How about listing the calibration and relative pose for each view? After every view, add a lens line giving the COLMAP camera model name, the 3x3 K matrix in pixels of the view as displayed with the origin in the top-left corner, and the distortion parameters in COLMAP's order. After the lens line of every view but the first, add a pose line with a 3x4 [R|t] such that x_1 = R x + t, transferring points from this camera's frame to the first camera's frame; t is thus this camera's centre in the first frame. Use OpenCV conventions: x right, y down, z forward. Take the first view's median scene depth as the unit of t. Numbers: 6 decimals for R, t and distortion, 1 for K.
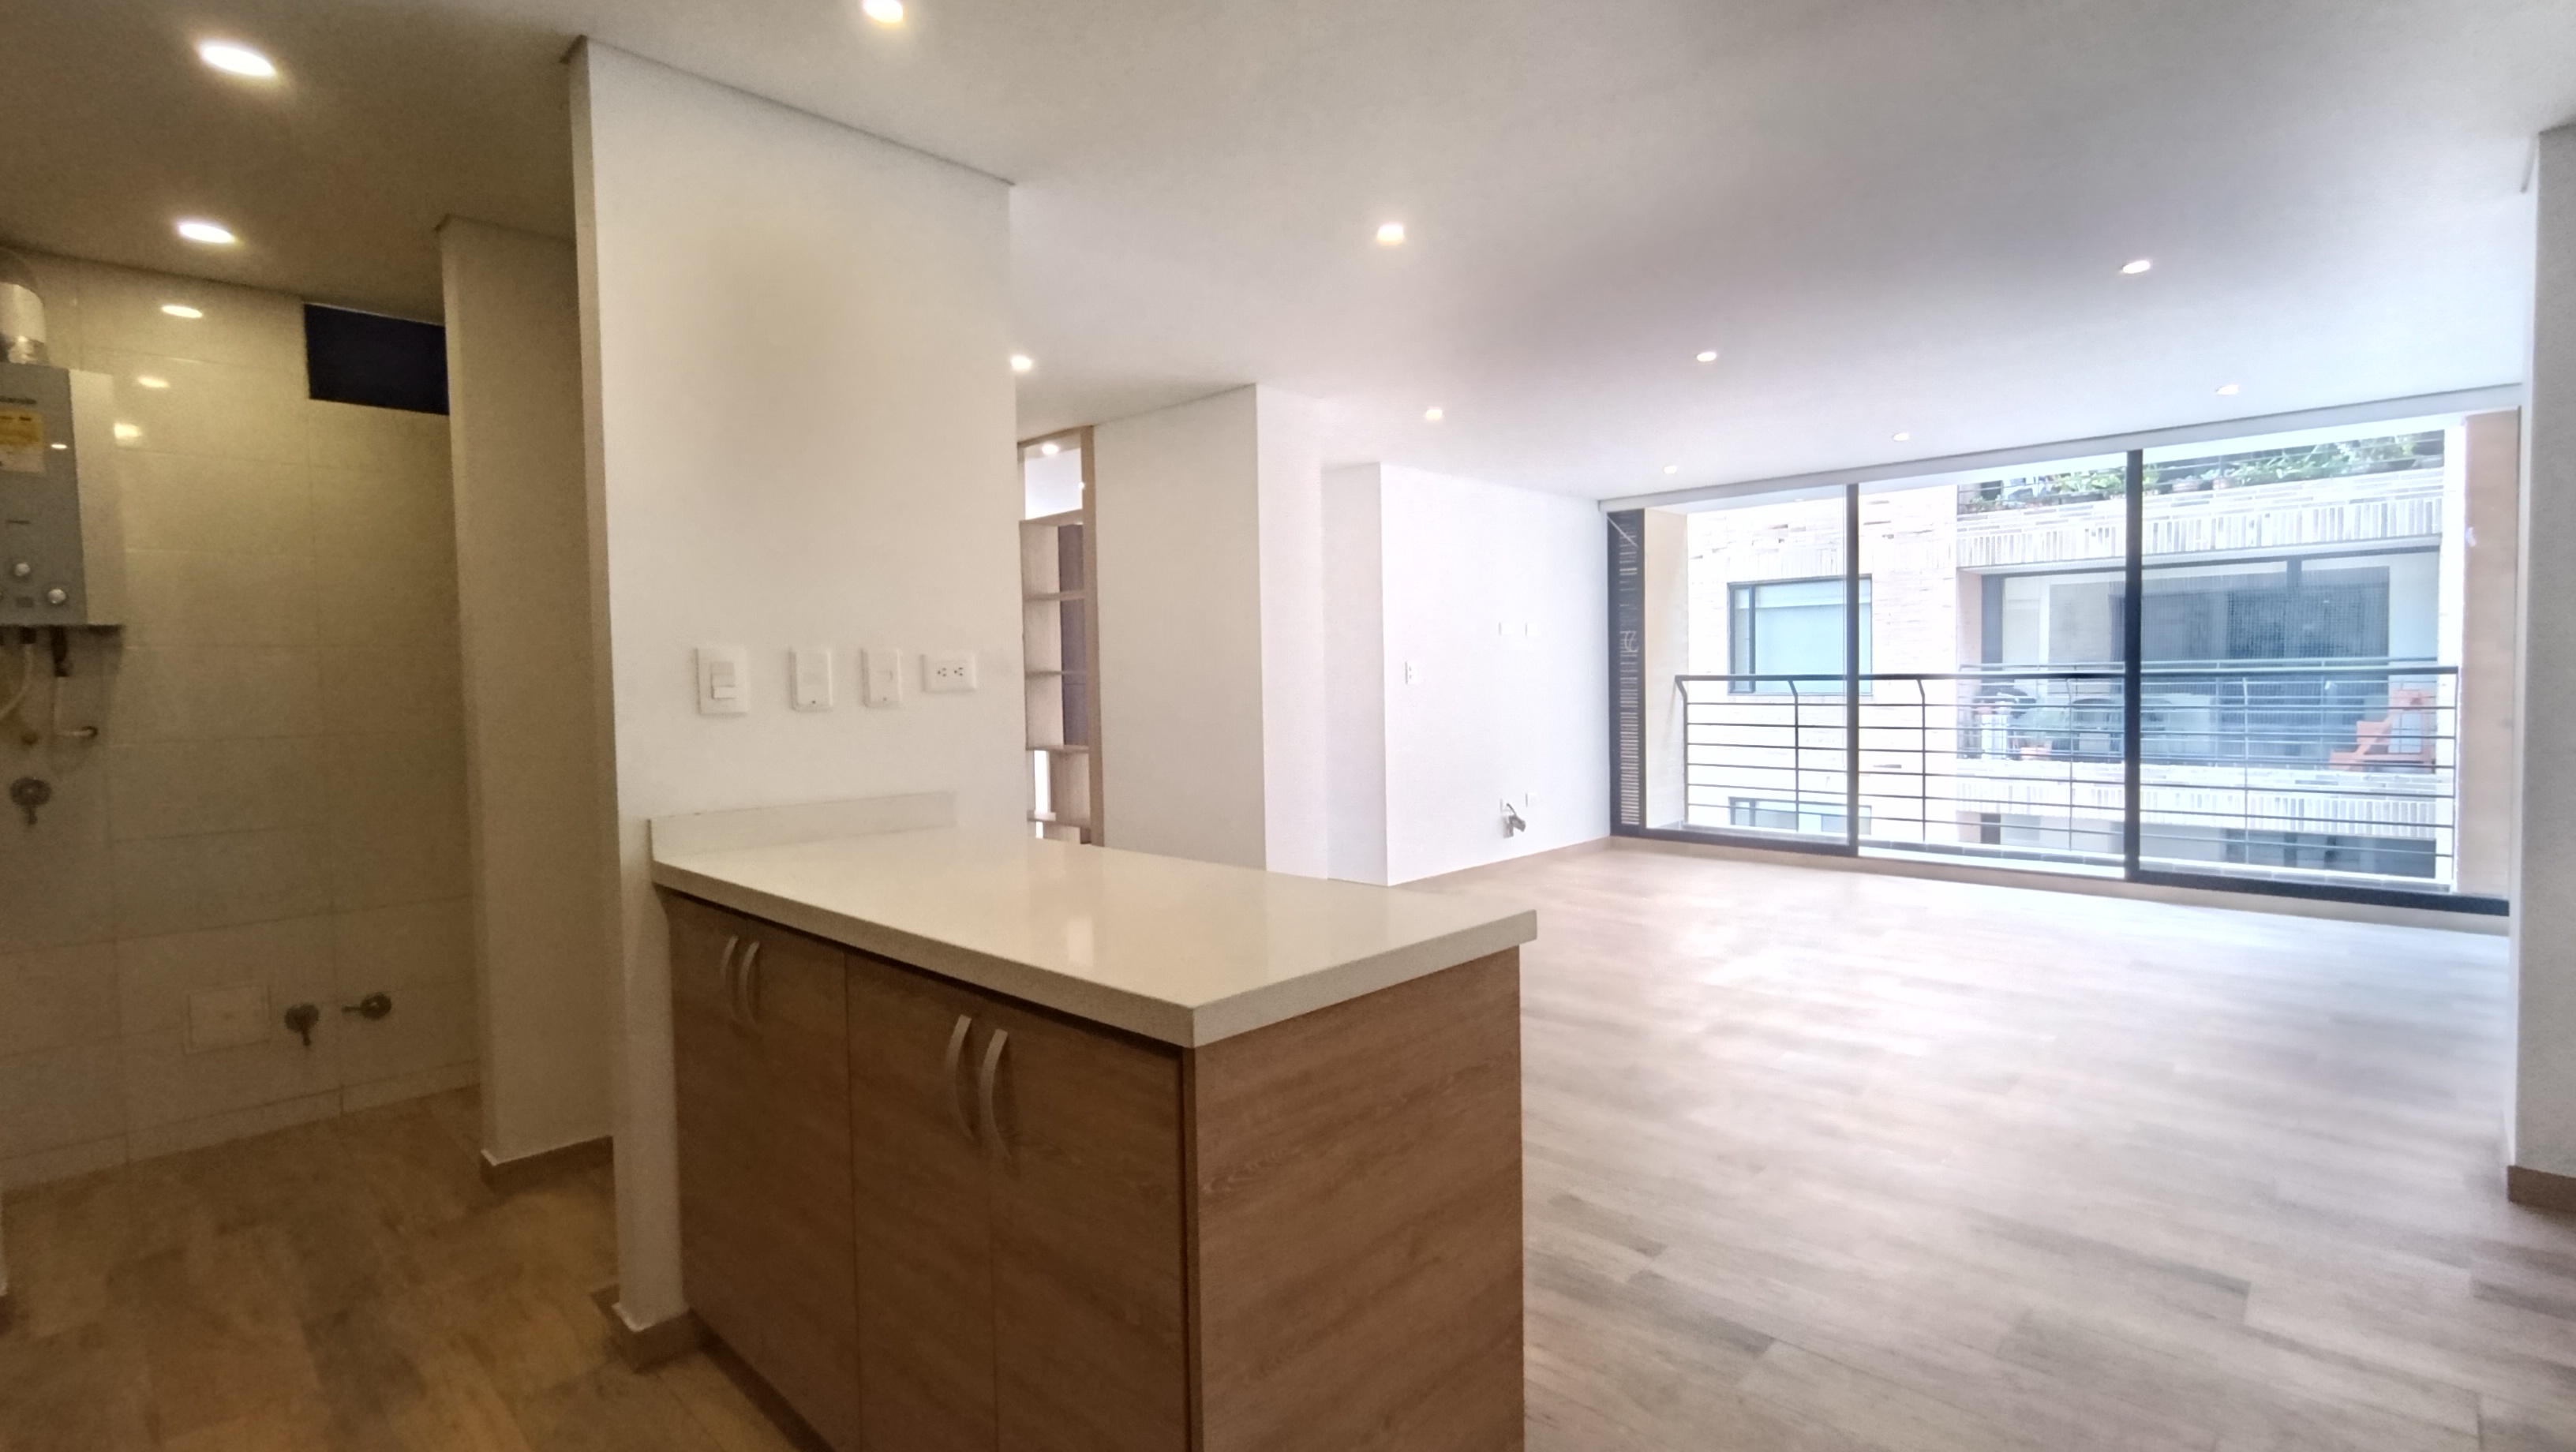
lens RADIAL K [[1174.1, 0, 1288.0], [0, 1174.1, 726.0], [0, 0, 1]] dist [0.001069, 0.000459]
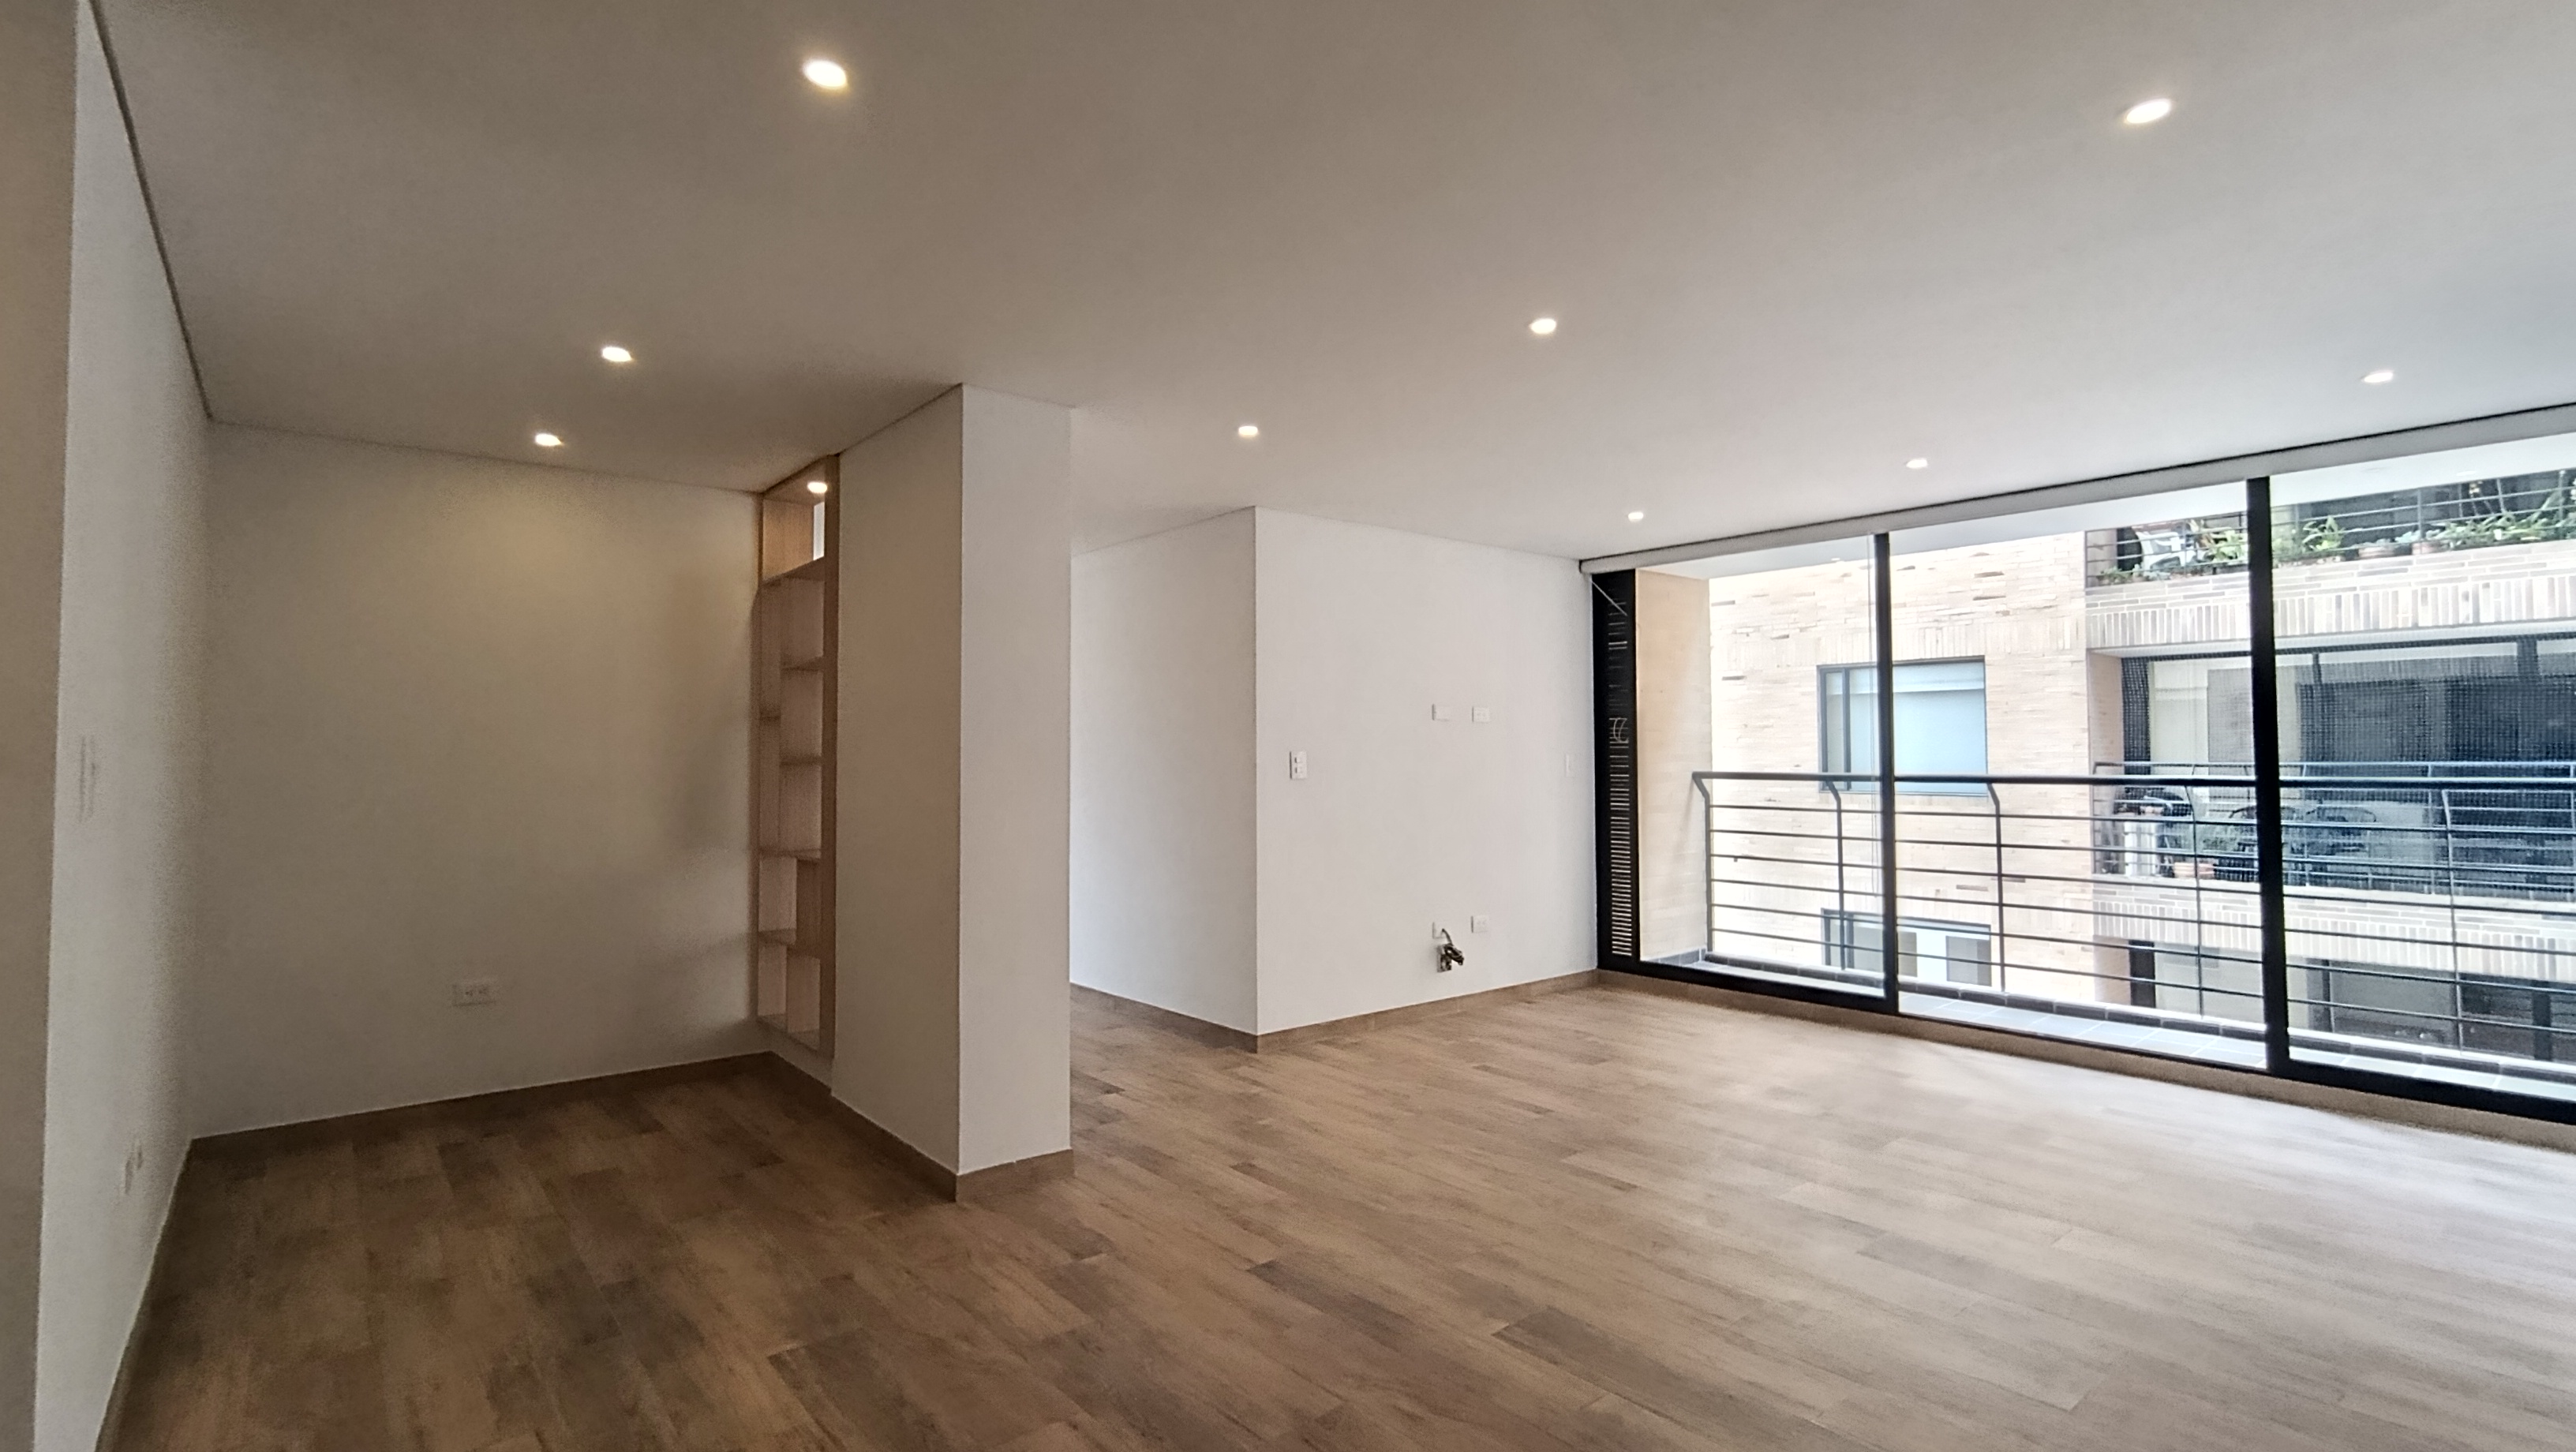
lens RADIAL K [[1174.1, 0, 1288.0], [0, 1174.1, 726.0], [0, 0, 1]] dist [0.001069, 0.000459]
pose [[0.993495, 0.012480, -0.113192, 0.106011], [-0.020567, 0.997296, -0.070557, -0.008501], [0.112005, 0.072426, 0.991065, 0.111522]]
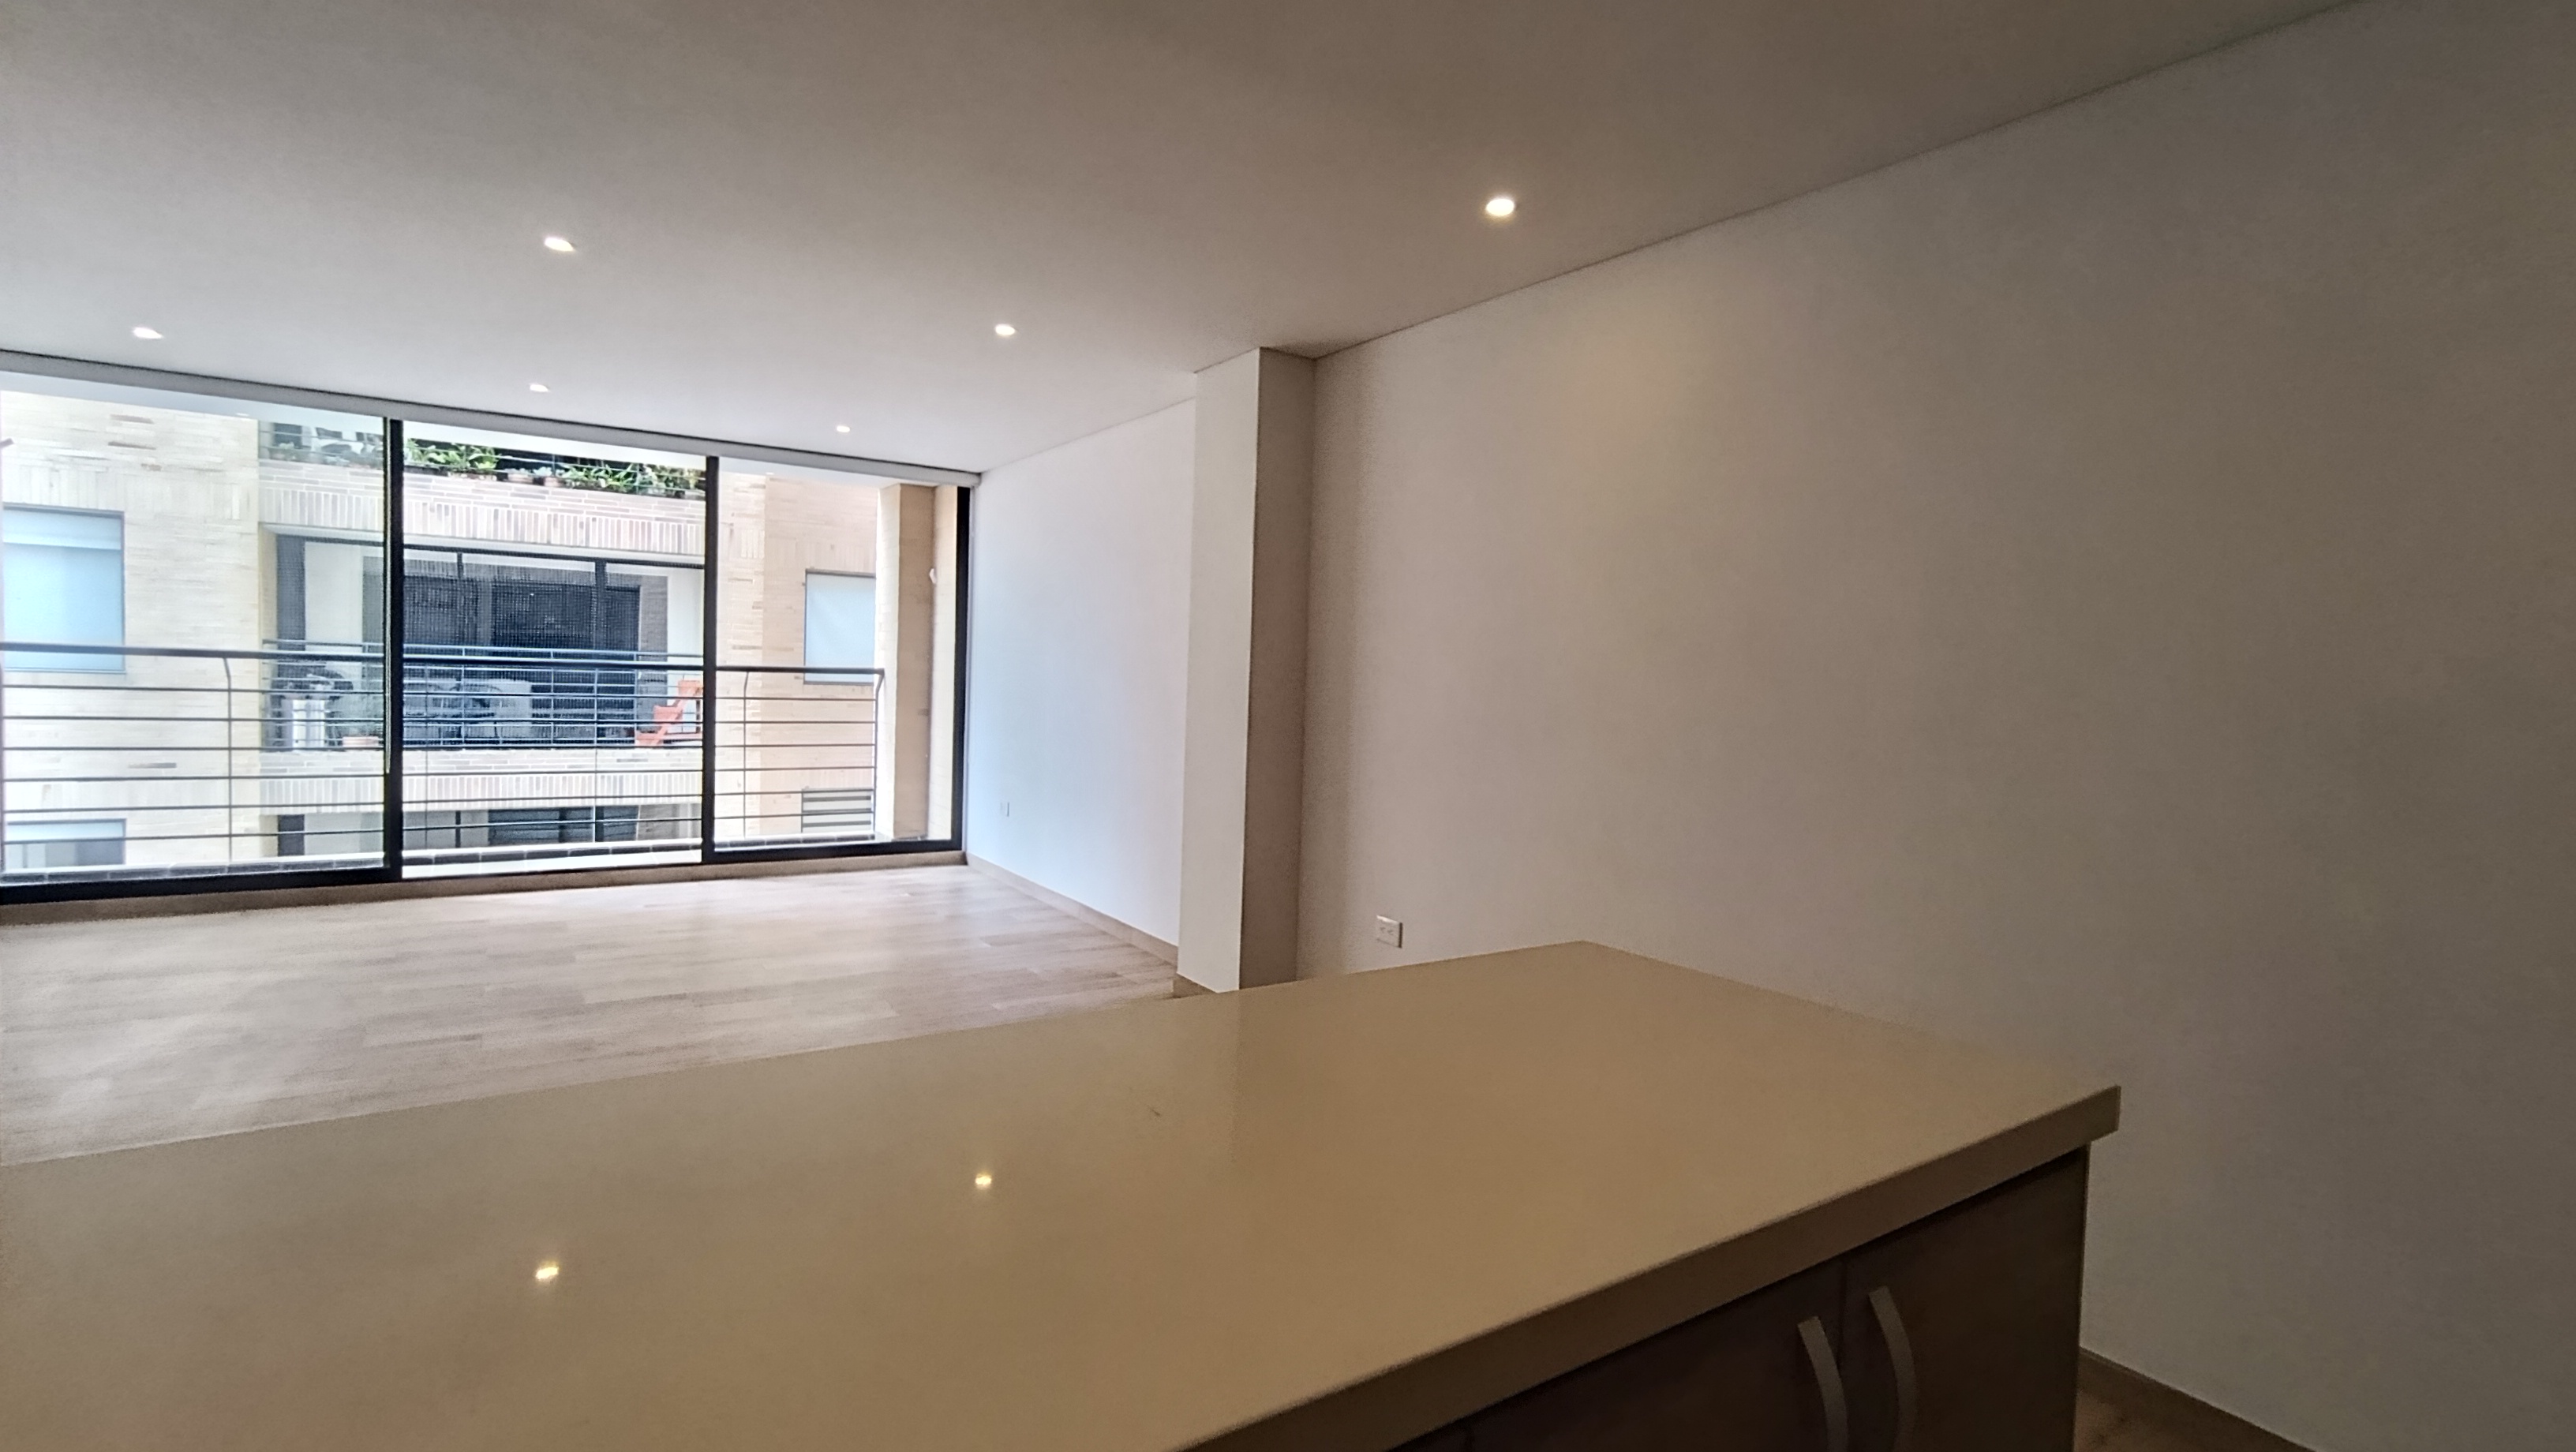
lens RADIAL K [[1204.3, 0, 1256.6], [0, 1204.3, 713.0], [0, 0, 1]] dist [0.032857, 0.000423]
pose [[0.231120, -0.009730, 0.972877, -0.126979], [0.005612, 0.999947, 0.008667, -0.005383], [-0.972909, 0.003457, 0.231163, 0.138652]]
